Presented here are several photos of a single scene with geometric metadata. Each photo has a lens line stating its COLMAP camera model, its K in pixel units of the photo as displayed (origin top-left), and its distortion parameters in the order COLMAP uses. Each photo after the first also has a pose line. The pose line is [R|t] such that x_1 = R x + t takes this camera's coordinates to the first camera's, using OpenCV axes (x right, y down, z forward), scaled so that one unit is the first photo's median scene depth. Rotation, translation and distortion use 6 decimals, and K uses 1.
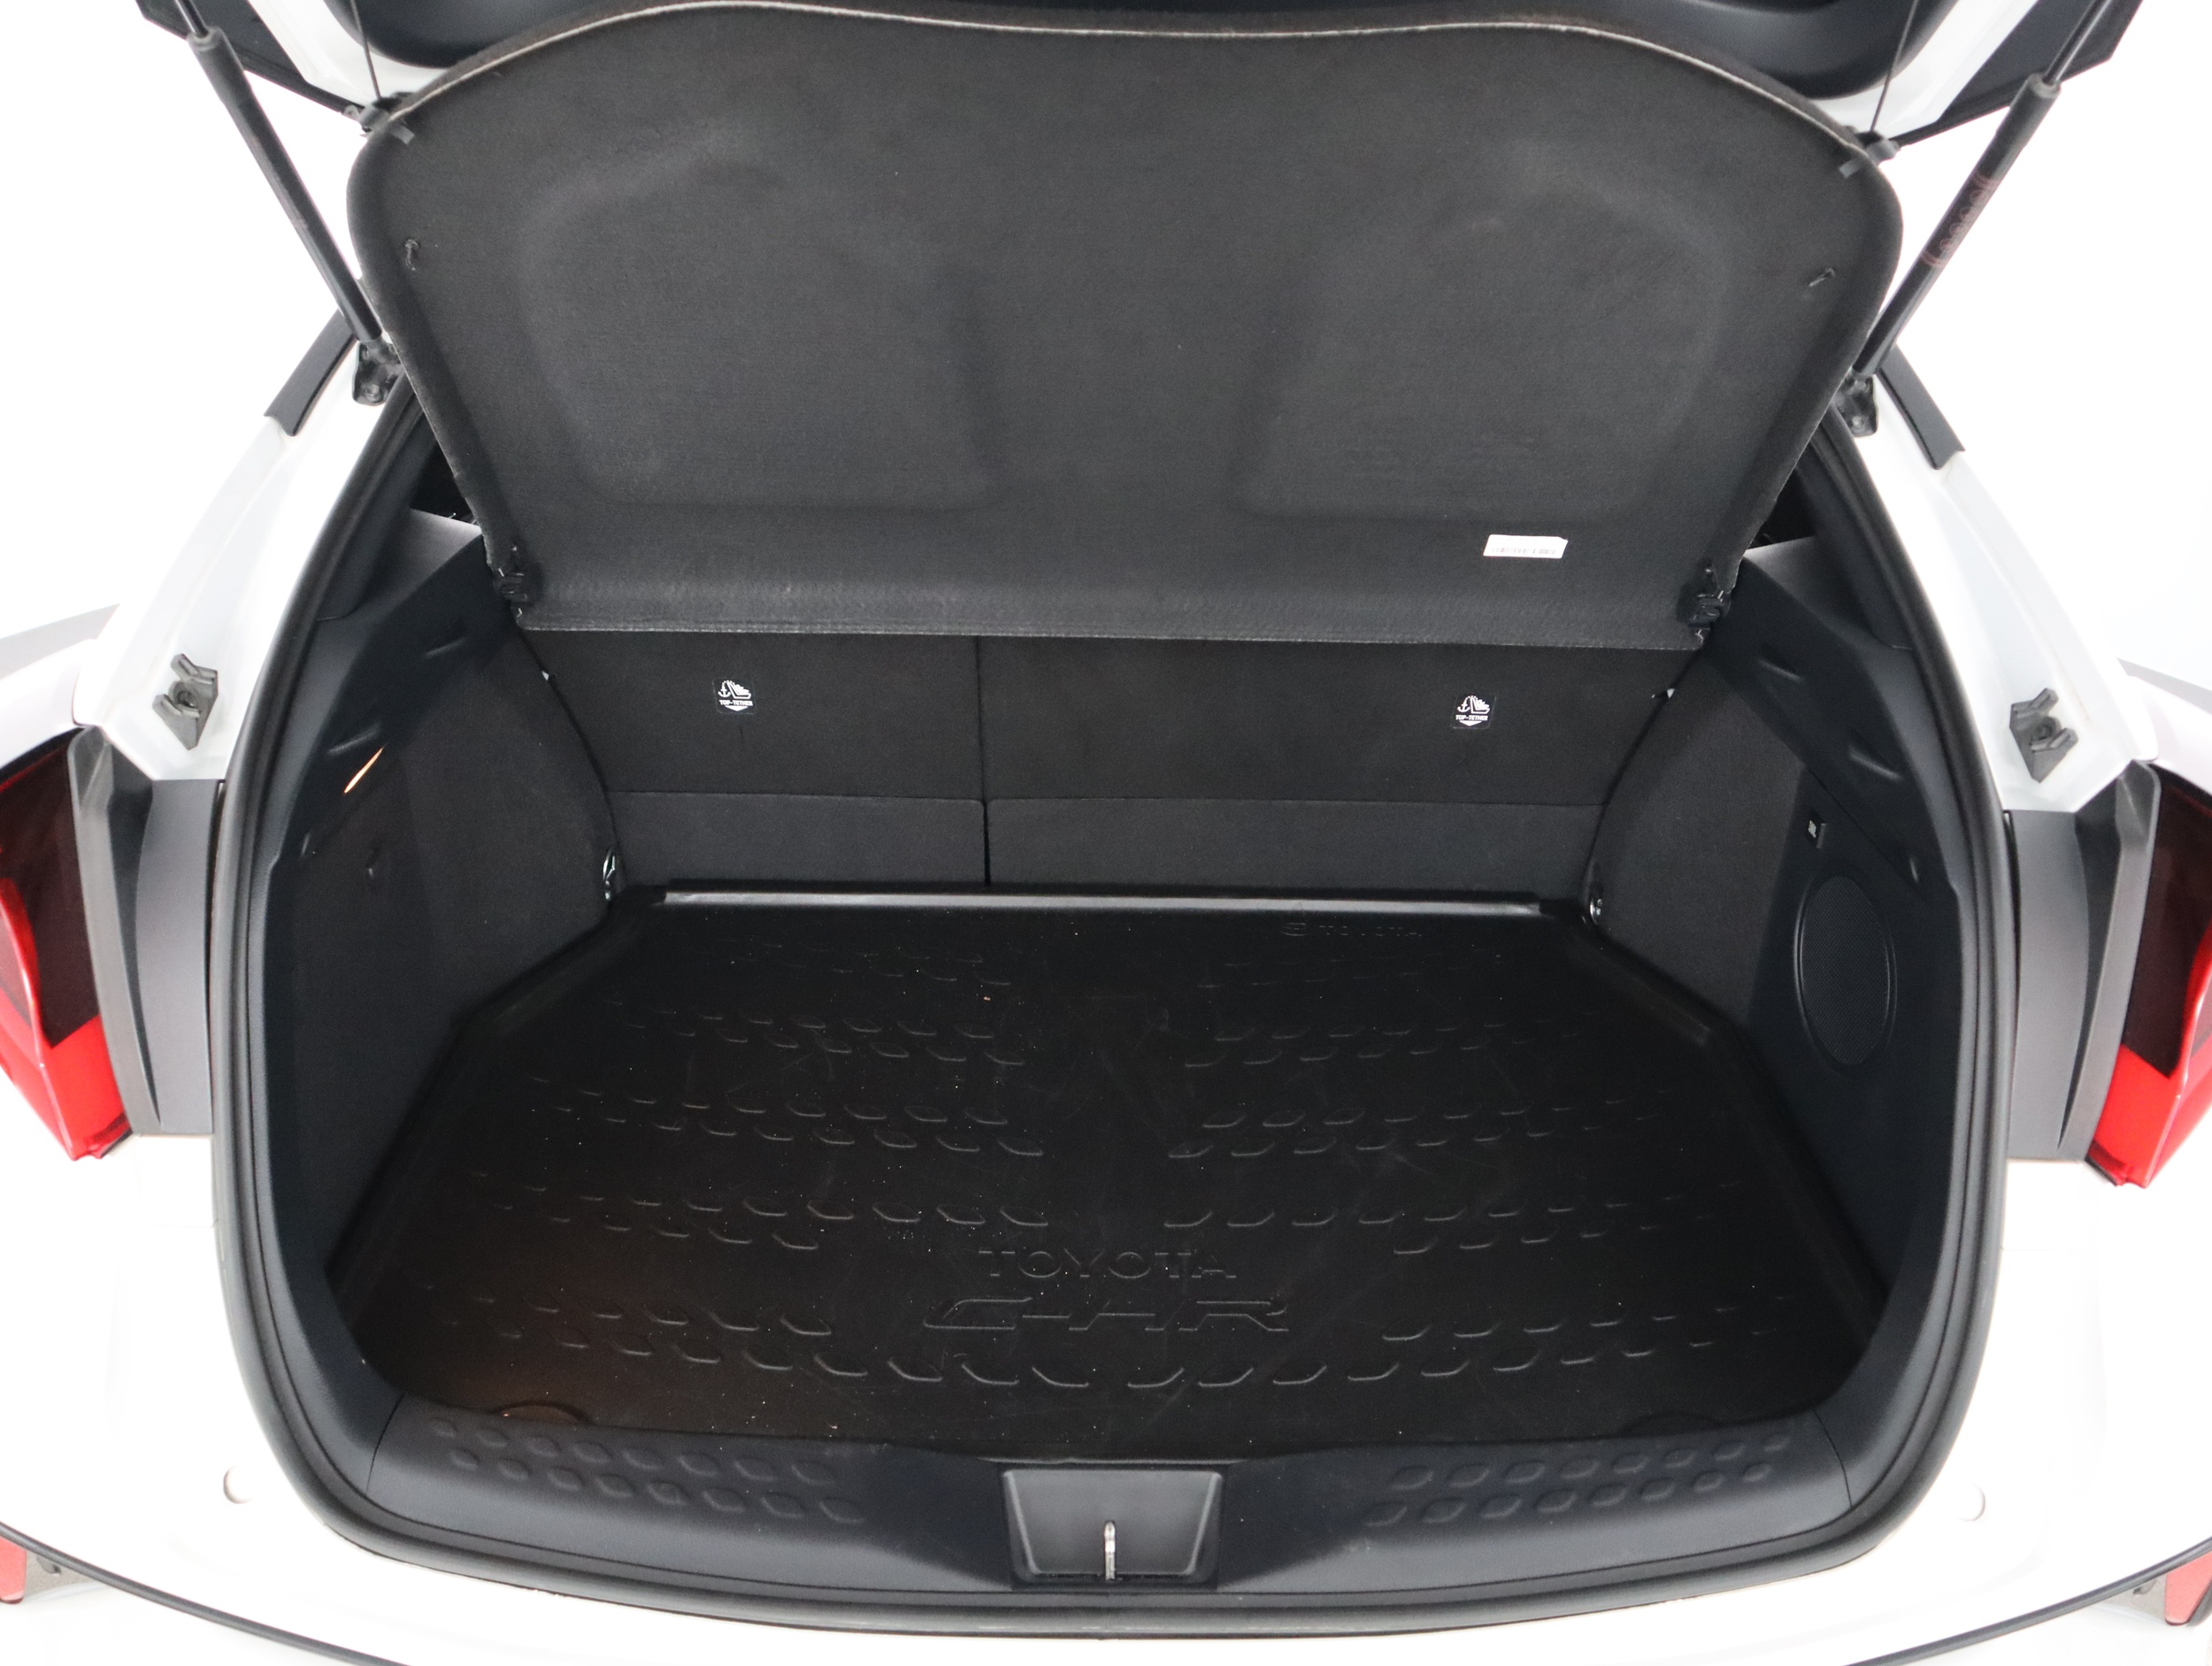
lens RADIAL K [[919.2, 0, 1106.9], [0, 919.2, 831.9], [0, 0, 1]] dist [-0.037661, 0.008382]
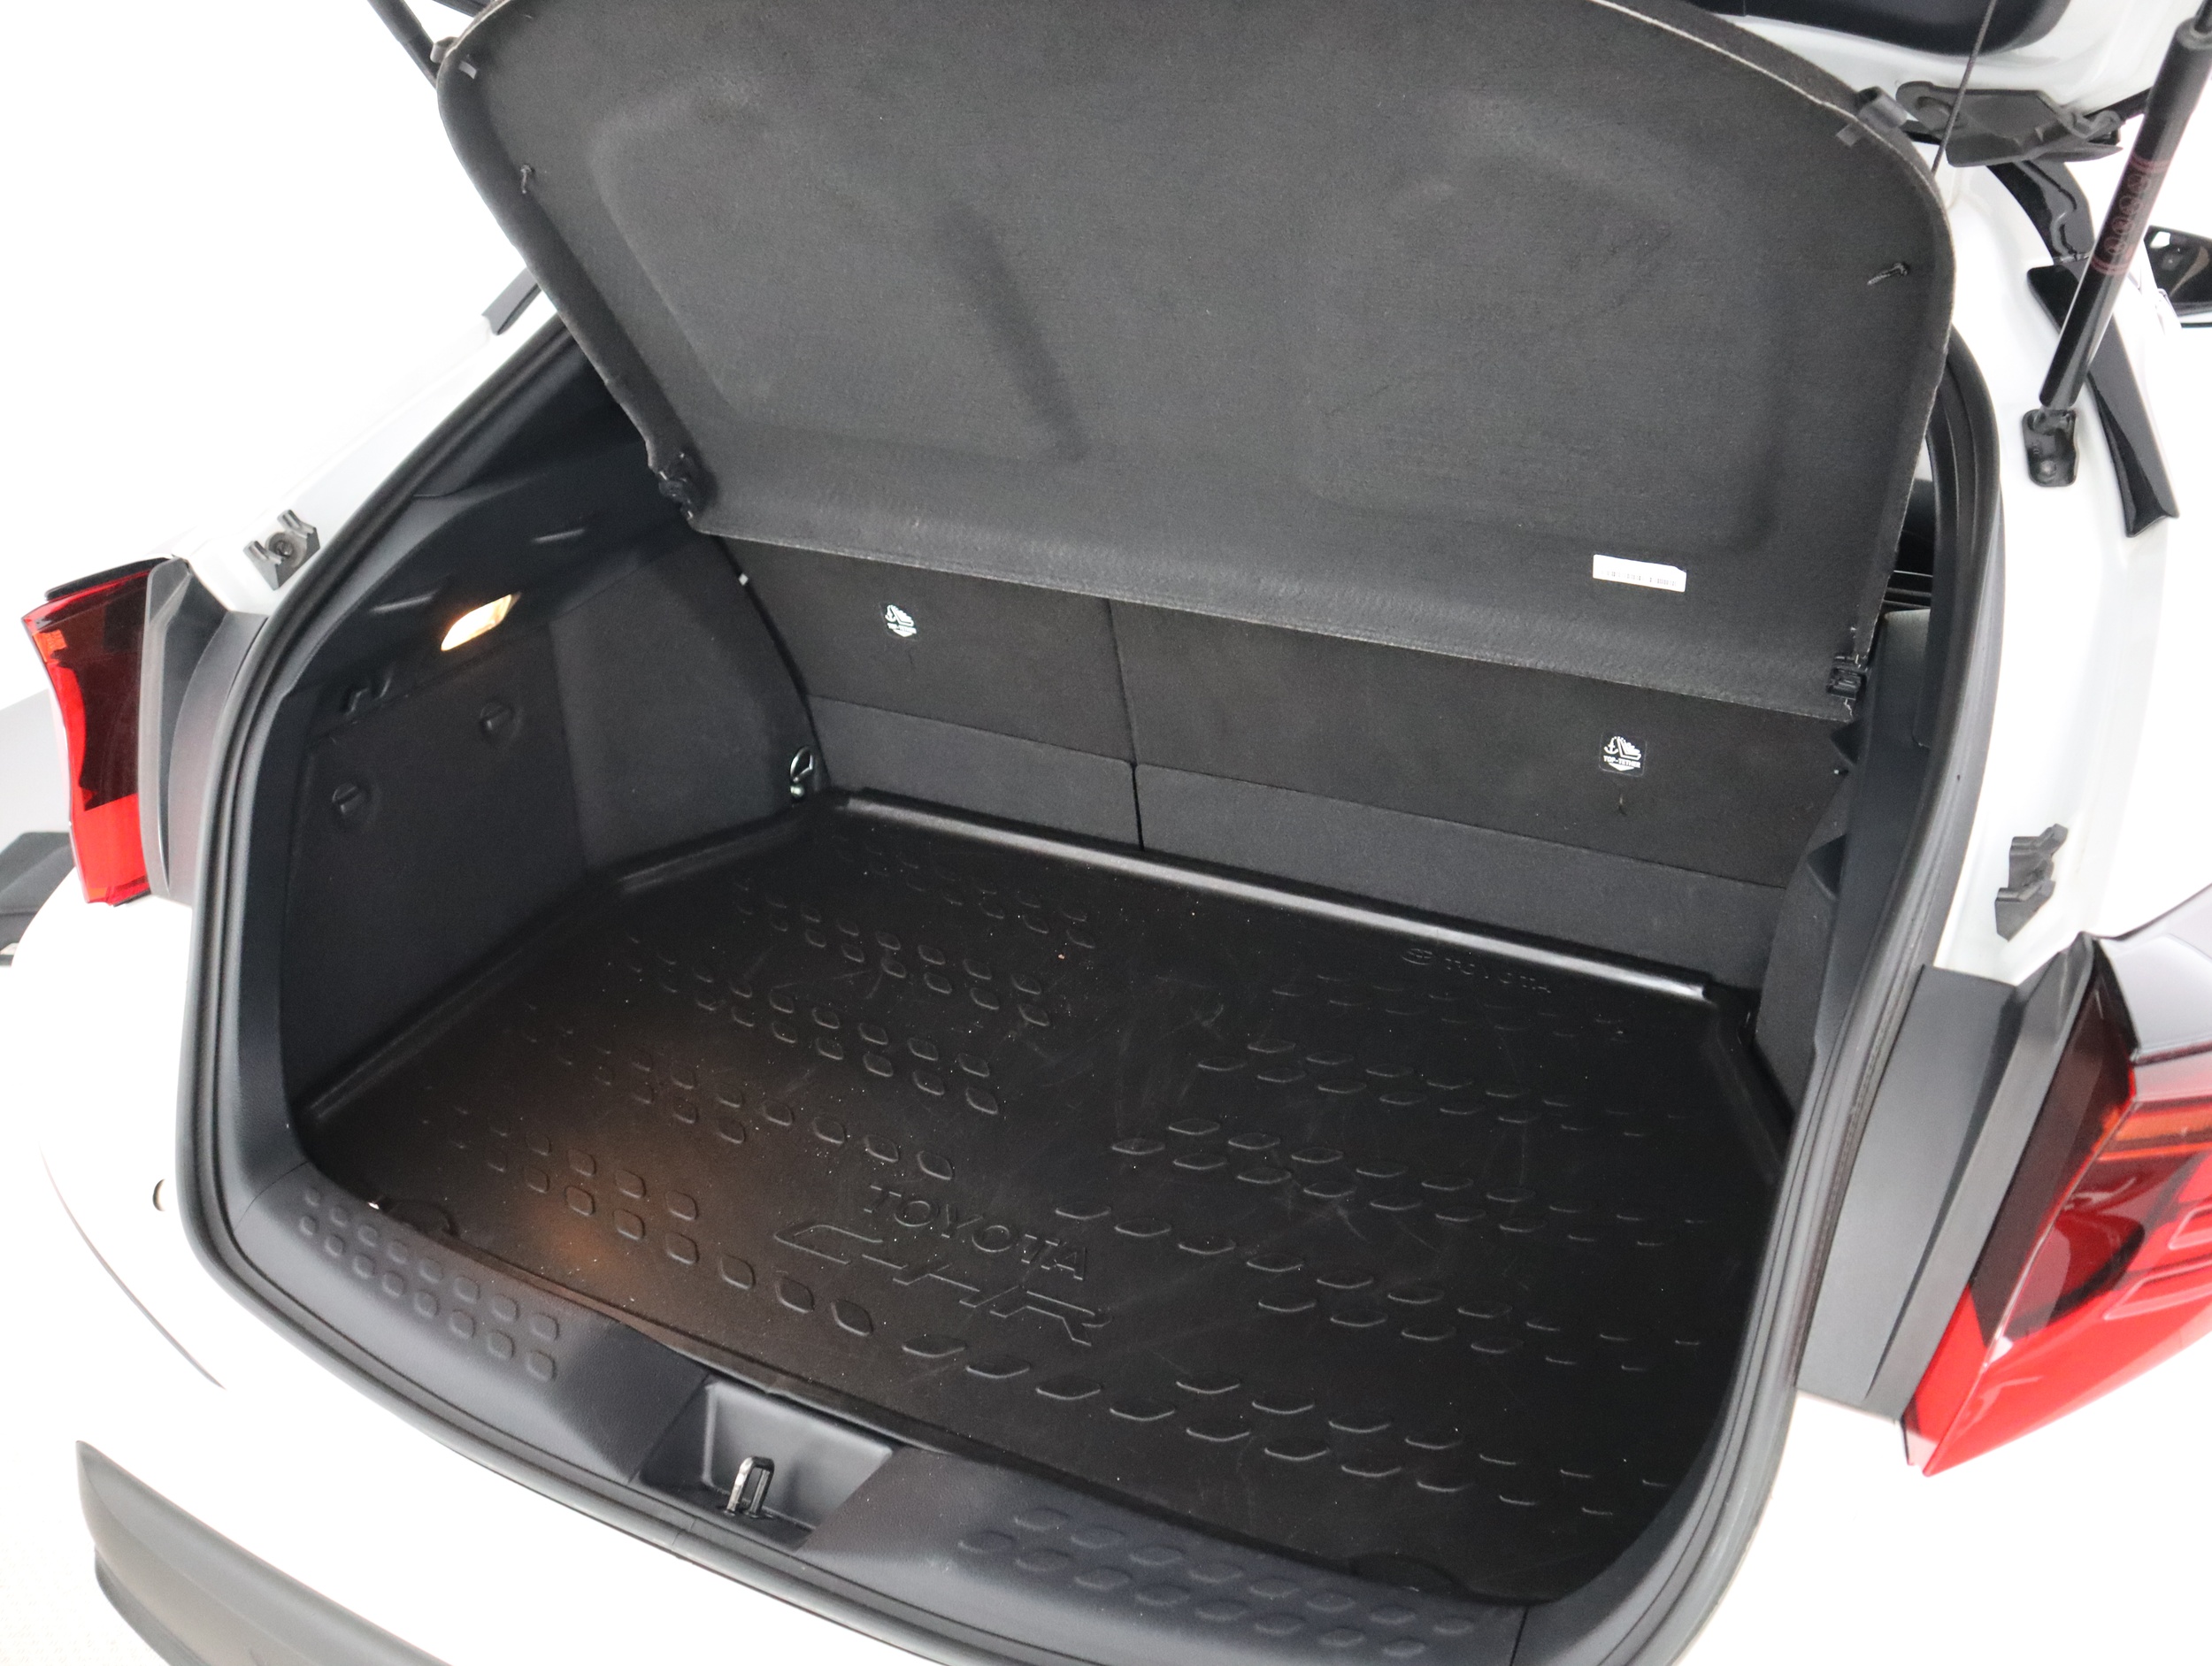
lens RADIAL K [[936.2, 0, 1102.5], [0, 936.2, 813.4], [0, 0, 1]] dist [-0.040064, 0.007204]
pose [[0.961179, 0.182774, -0.206707, 0.188420], [-0.180541, 0.983117, 0.029781, -0.019866], [0.208661, 0.008694, 0.977949, 0.028331]]
